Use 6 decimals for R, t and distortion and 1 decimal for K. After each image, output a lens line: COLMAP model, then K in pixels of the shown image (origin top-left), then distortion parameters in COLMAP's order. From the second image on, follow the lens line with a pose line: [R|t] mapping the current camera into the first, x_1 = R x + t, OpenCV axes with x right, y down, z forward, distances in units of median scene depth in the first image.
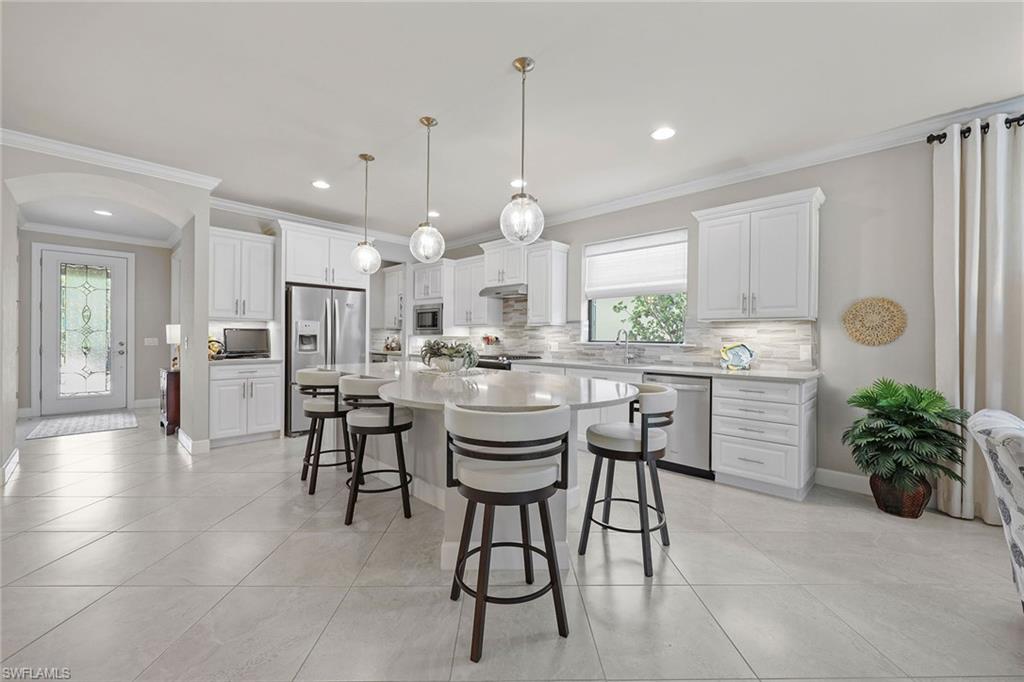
lens RADIAL K [[405.1, 0, 511.6], [0, 405.1, 335.4], [0, 0, 1]] dist [-0.002280, -0.000133]
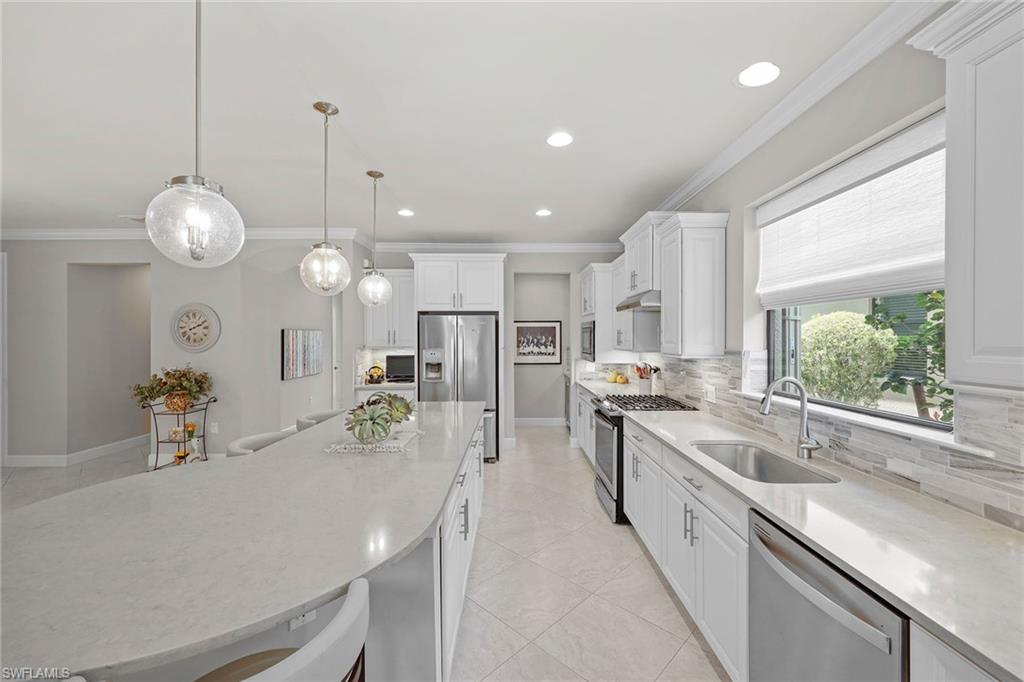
lens RADIAL K [[405.1, 0, 518.6], [0, 405.1, 334.0], [0, 0, 1]] dist [-0.002280, -0.000133]
pose [[0.711633, -0.016771, -0.702351, 0.504949], [0.009043, 0.999851, -0.014712, -0.081495], [0.702493, 0.004118, 0.711679, 0.634253]]
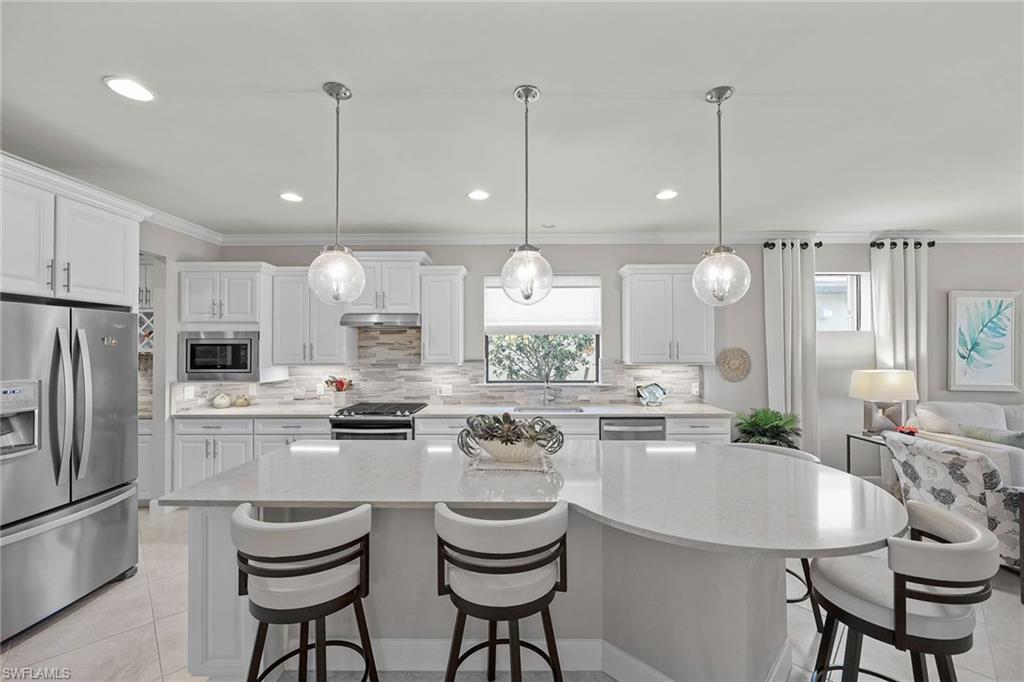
lens RADIAL K [[405.1, 0, 515.5], [0, 405.1, 345.5], [0, 0, 1]] dist [-0.002280, -0.000133]
pose [[0.729091, -0.003718, 0.684407, -0.575656], [0.007749, 0.999966, -0.002823, -0.096383], [-0.684373, 0.007361, 0.729095, 0.469585]]
